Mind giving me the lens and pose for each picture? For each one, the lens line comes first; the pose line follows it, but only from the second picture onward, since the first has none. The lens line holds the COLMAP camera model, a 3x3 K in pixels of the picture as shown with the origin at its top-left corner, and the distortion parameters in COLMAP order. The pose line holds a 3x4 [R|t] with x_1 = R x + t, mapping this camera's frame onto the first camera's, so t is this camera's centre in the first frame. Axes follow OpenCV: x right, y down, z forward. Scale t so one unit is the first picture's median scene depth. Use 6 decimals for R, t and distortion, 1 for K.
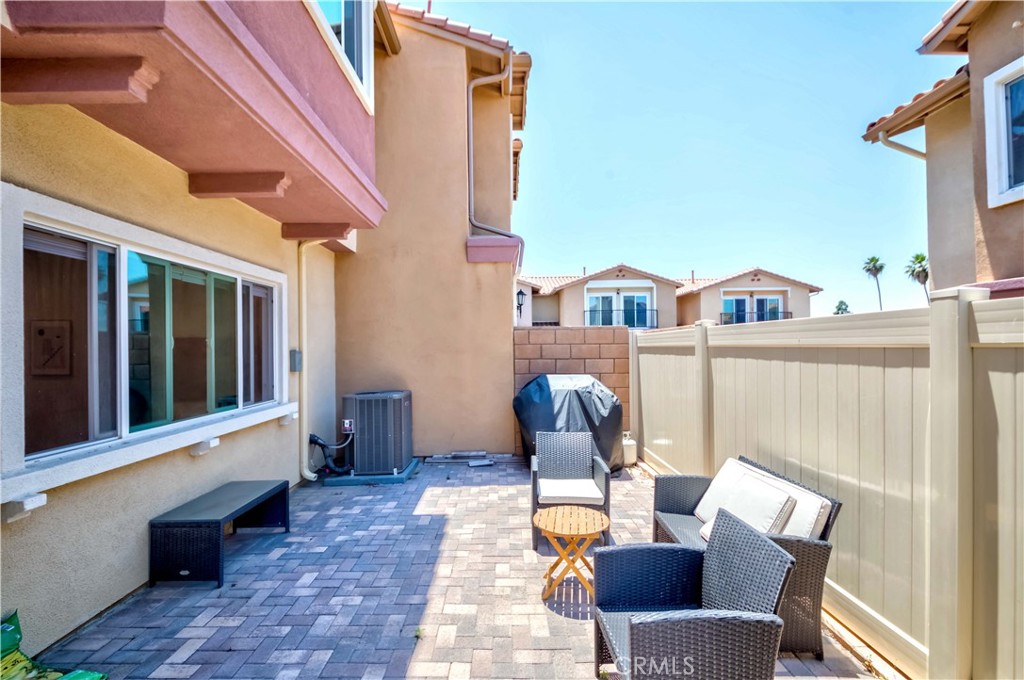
lens RADIAL K [[446.0, 0, 509.9], [0, 446.0, 345.9], [0, 0, 1]] dist [0.032542, -0.019215]
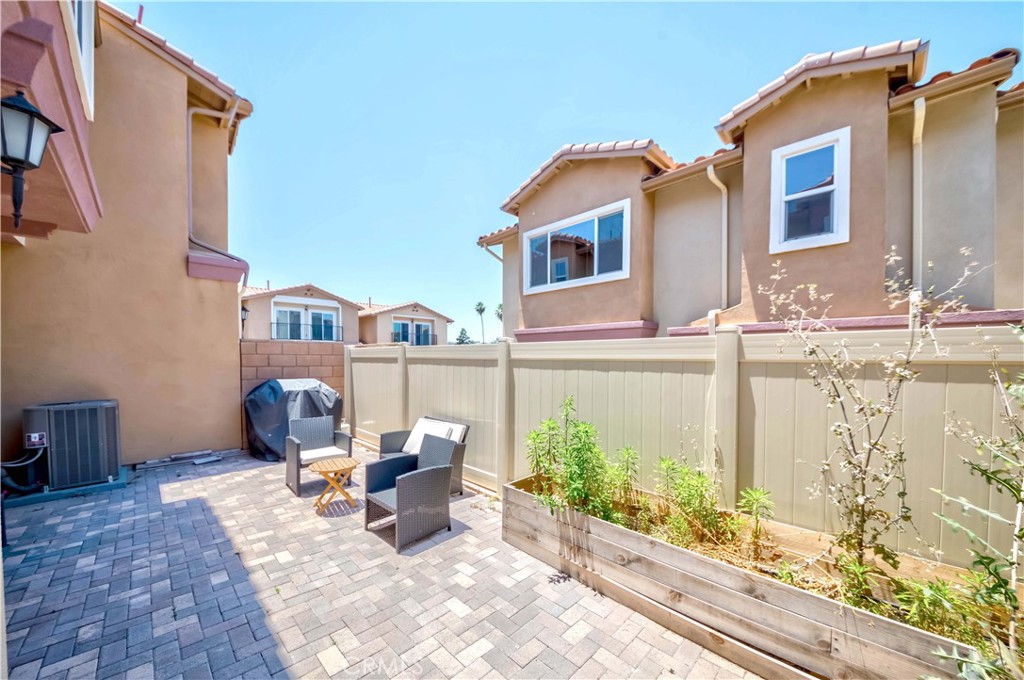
lens RADIAL K [[375.9, 0, 511.7], [0, 375.9, 366.6], [0, 0, 1]] dist [-0.013352, -0.000126]
pose [[0.722340, -0.004309, 0.691525, -0.179042], [-0.013389, 0.999706, 0.020214, 0.000075], [-0.691408, -0.023860, 0.722070, -0.216479]]
